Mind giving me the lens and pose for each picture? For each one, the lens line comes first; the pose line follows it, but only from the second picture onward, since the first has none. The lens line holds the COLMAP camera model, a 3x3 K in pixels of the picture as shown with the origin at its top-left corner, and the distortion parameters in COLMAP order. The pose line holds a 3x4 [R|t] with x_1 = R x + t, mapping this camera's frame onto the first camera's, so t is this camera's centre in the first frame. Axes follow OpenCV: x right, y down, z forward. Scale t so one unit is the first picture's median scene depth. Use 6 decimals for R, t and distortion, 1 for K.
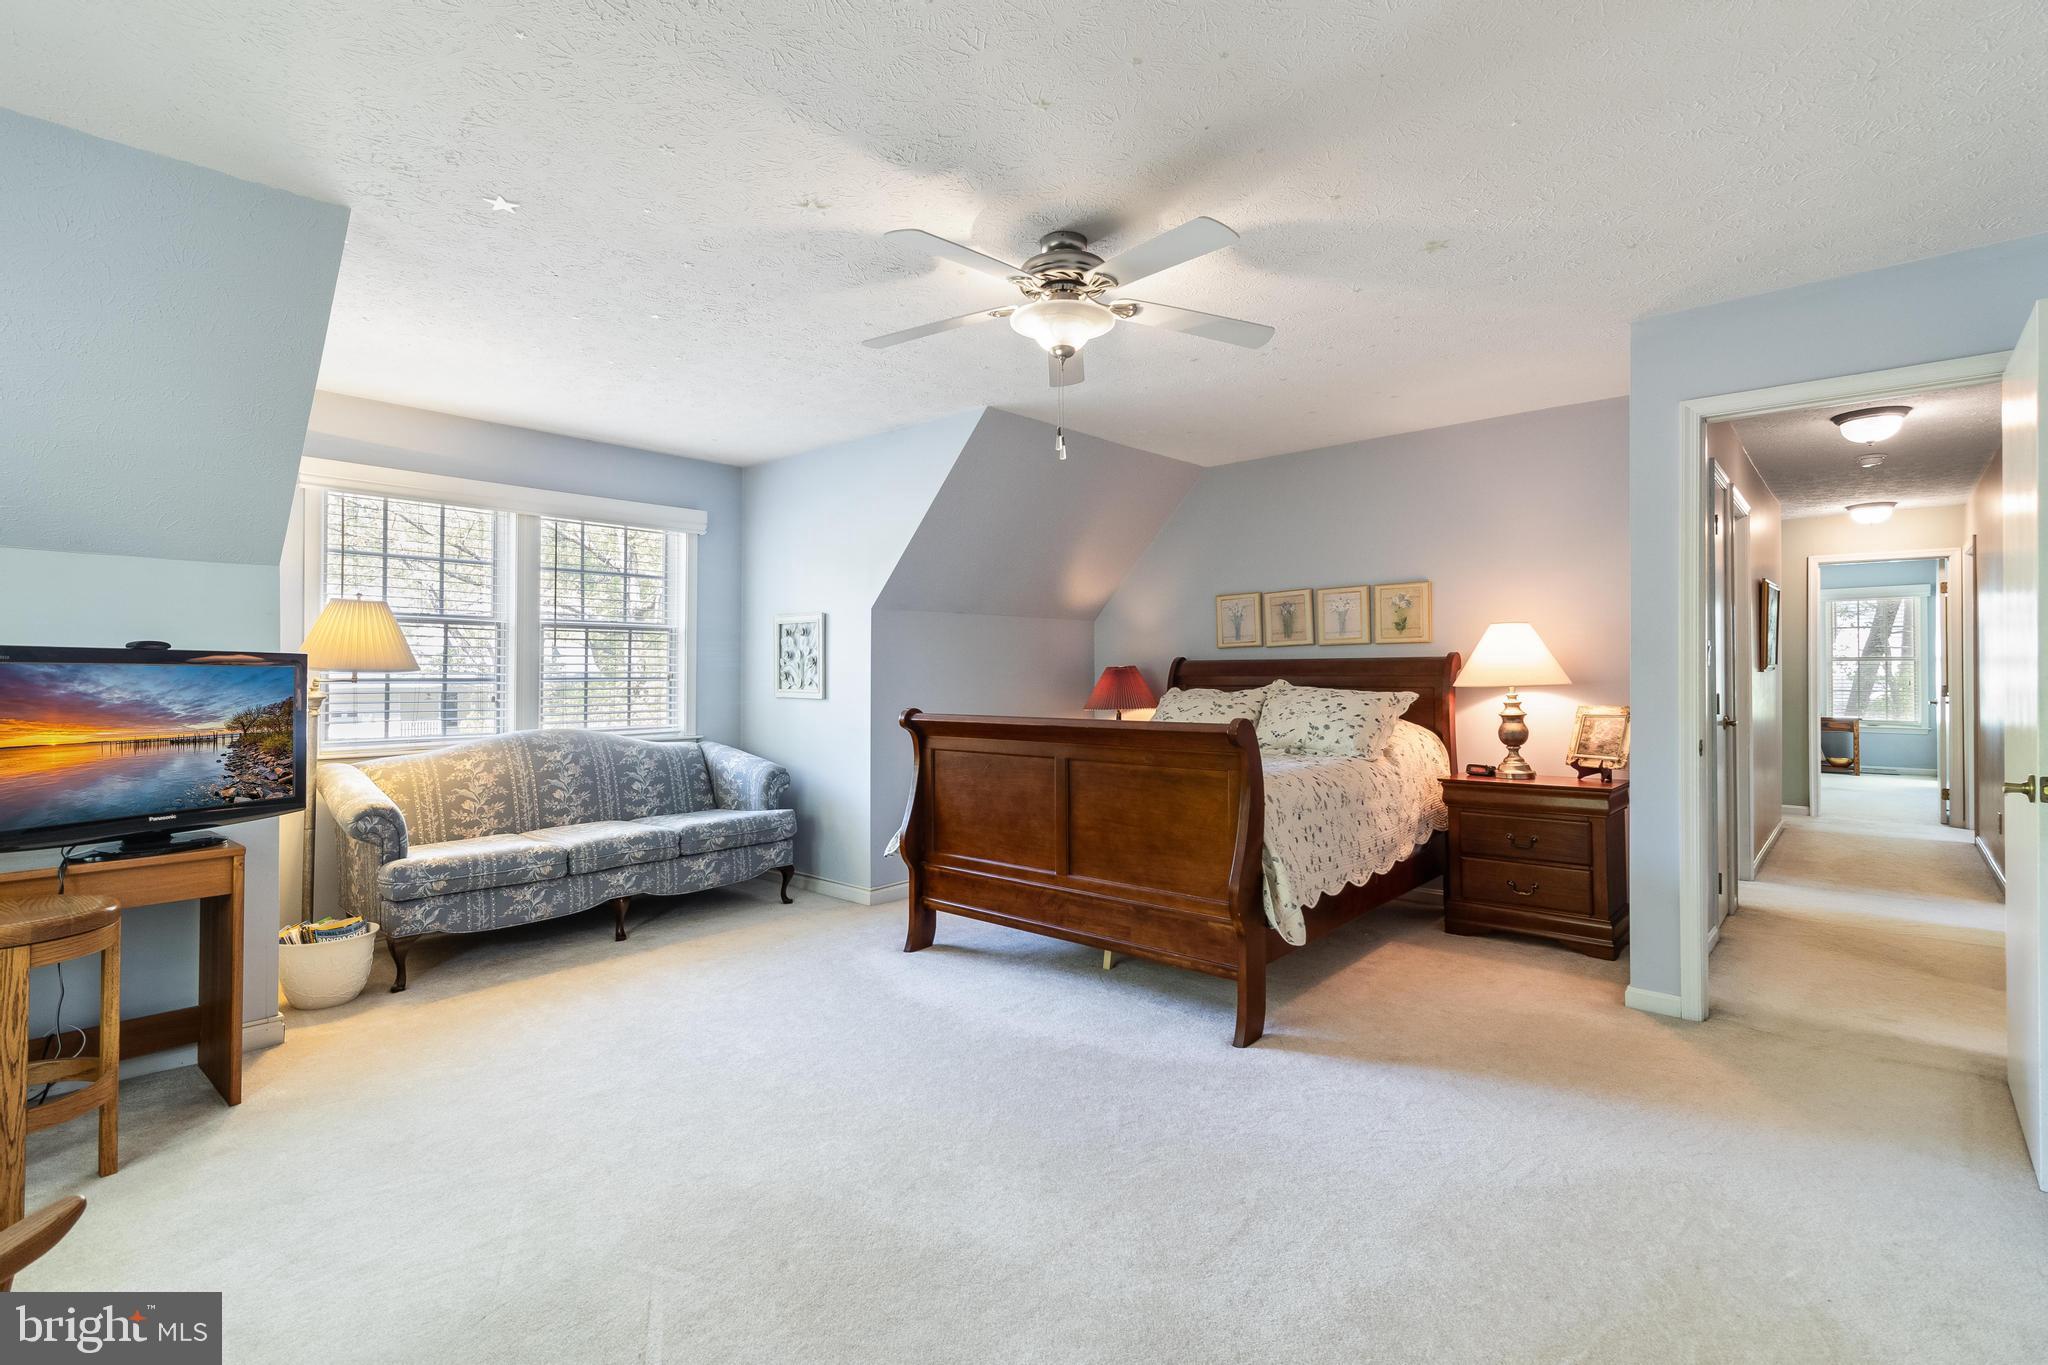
lens RADIAL K [[944.5, 0, 1082.6], [0, 944.5, 668.6], [0, 0, 1]] dist [0.008940, 0.000820]
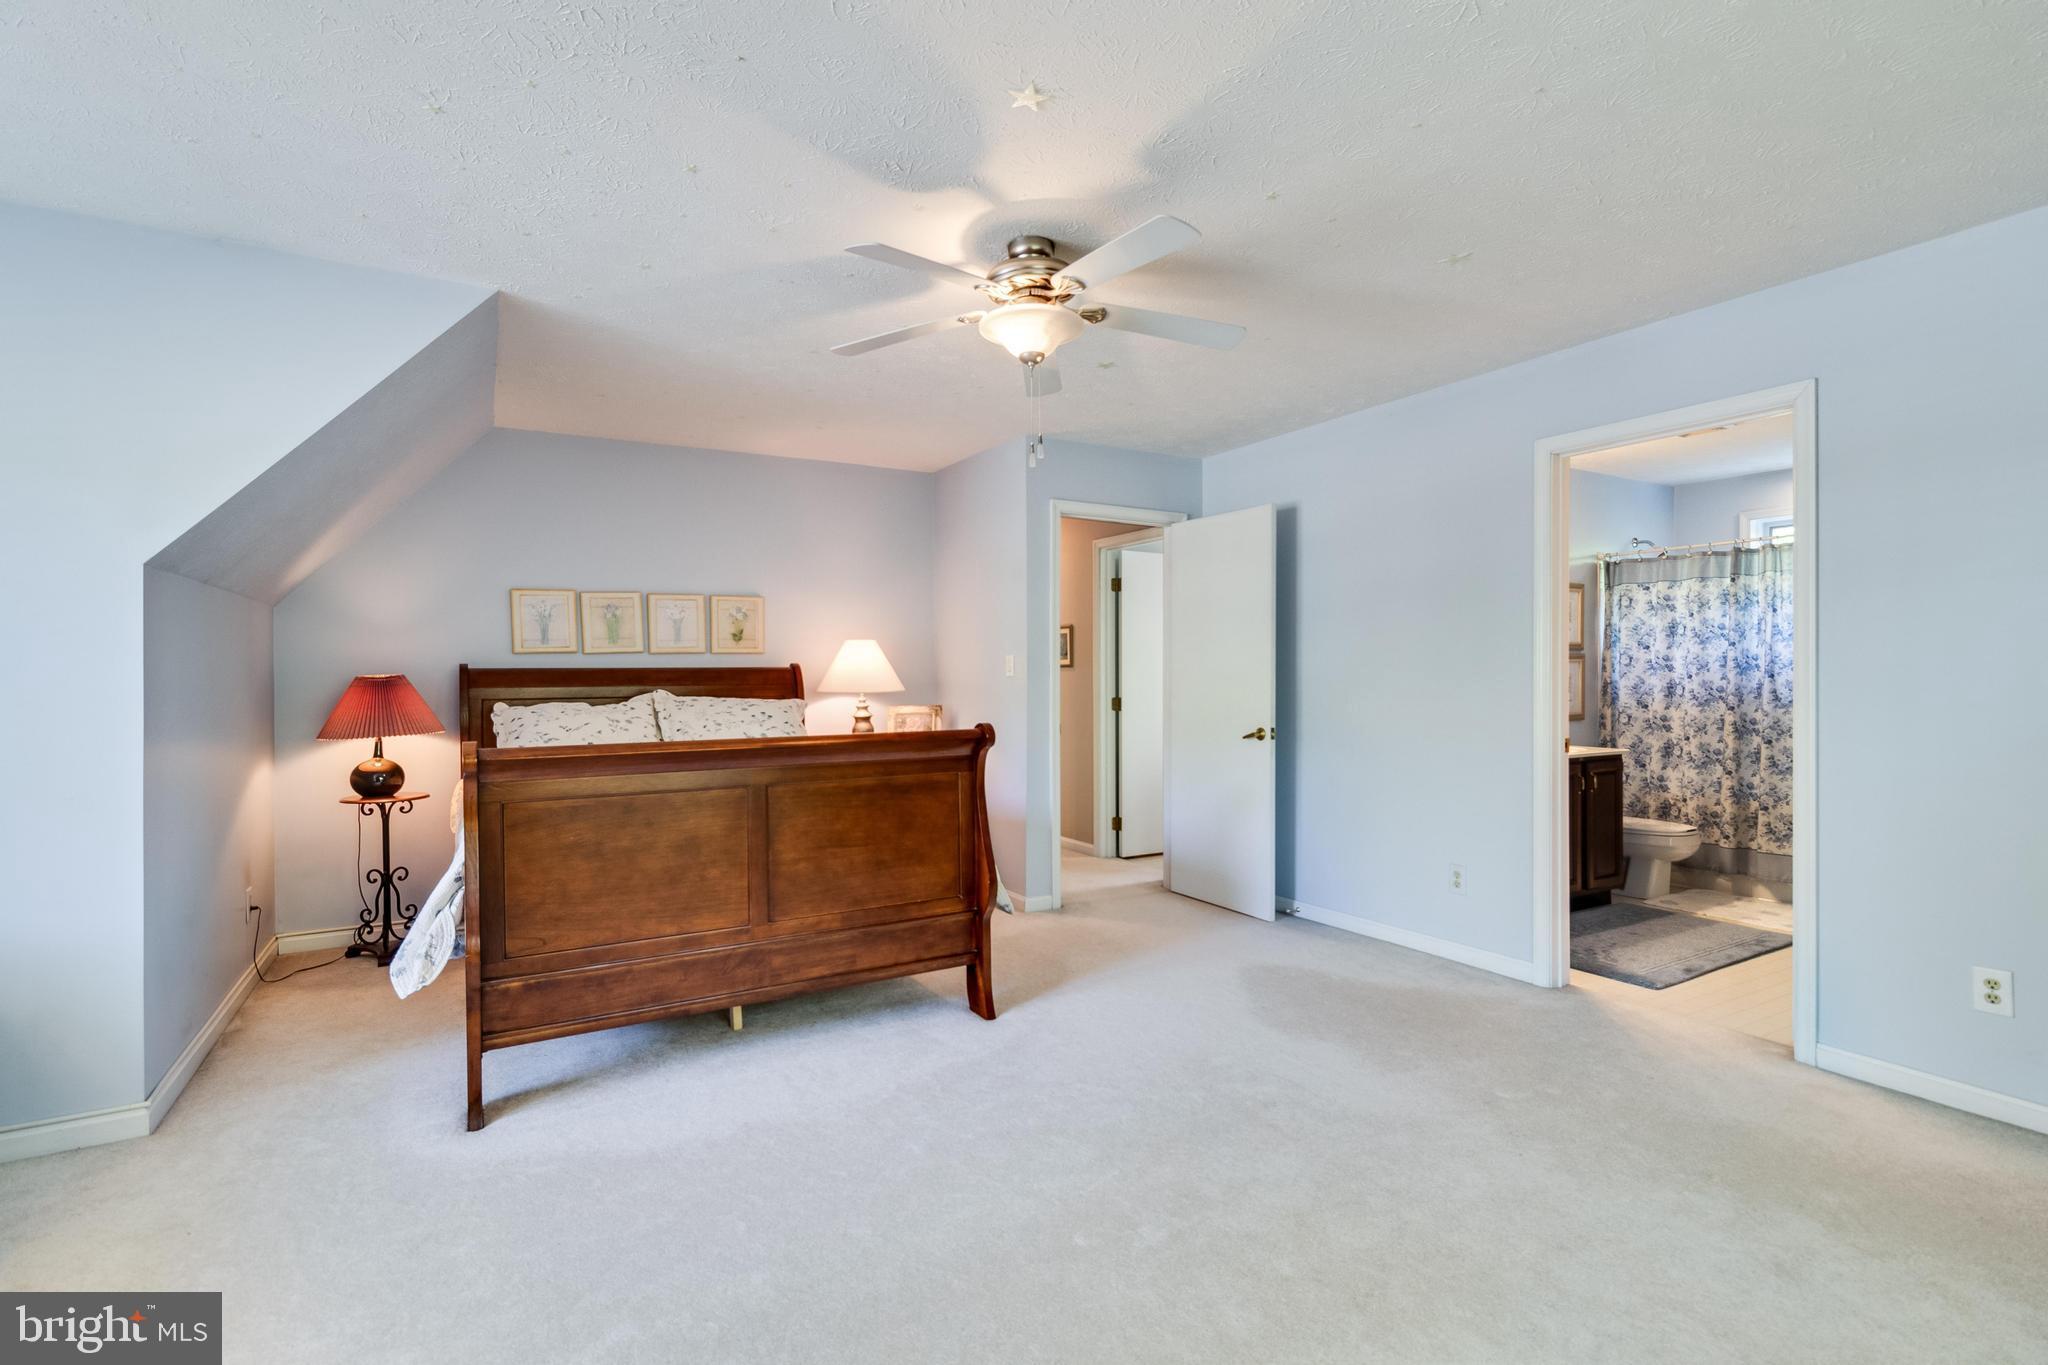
lens RADIAL K [[944.5, 0, 956.7], [0, 944.5, 690.9], [0, 0, 1]] dist [0.008940, 0.000820]
pose [[0.361368, -0.013715, 0.932323, -0.644981], [0.001466, 0.999899, 0.014141, -0.000370], [-0.932422, -0.003743, 0.361351, 0.470219]]
